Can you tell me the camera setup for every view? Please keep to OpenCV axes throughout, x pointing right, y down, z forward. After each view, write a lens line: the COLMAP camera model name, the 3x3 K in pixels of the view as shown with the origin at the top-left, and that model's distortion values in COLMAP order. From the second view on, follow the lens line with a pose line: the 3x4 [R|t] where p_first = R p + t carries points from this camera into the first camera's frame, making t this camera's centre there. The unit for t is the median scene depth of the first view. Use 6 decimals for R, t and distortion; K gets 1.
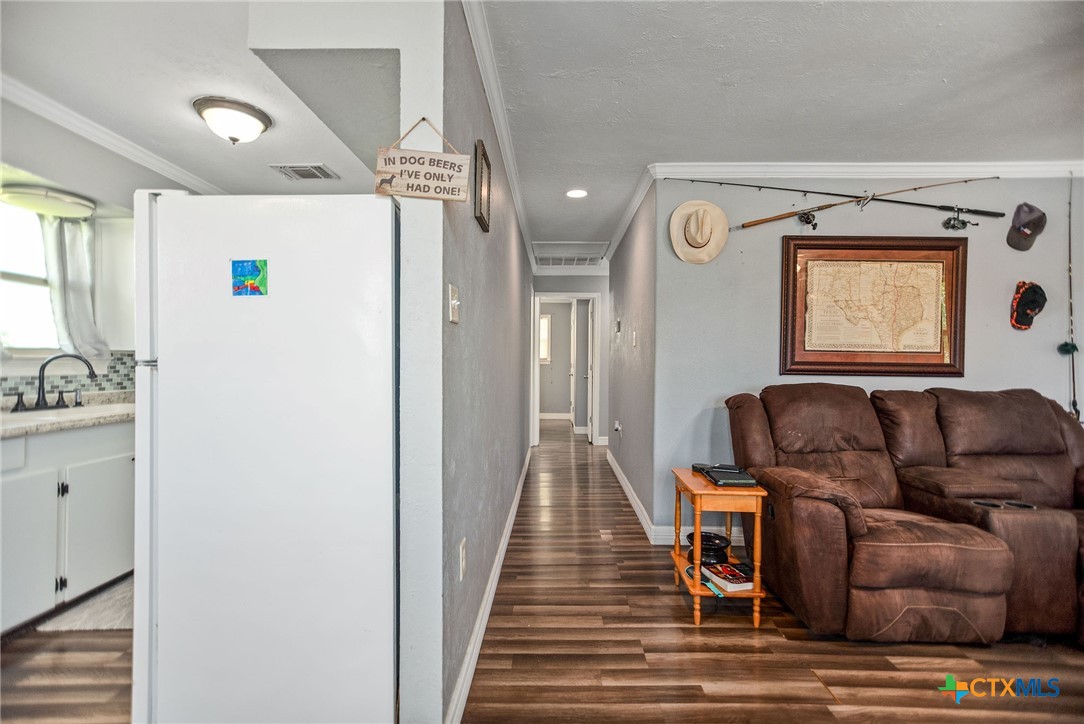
lens RADIAL K [[482.3, 0, 550.1], [0, 482.3, 368.0], [0, 0, 1]] dist [0.000830, 0.001905]
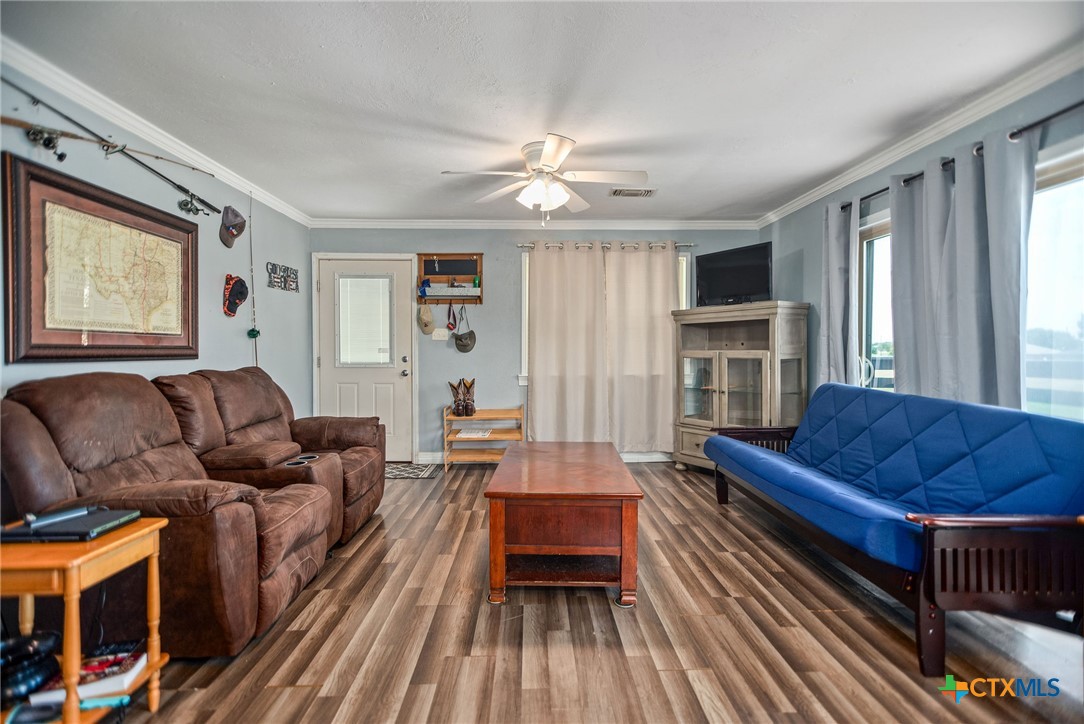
lens RADIAL K [[482.3, 0, 544.7], [0, 482.3, 360.6], [0, 0, 1]] dist [0.000830, 0.001905]
pose [[-0.040840, -0.035169, 0.998547, -0.249923], [0.014140, 0.999260, 0.035772, -0.005049], [-0.999066, 0.015580, -0.040312, 0.356317]]
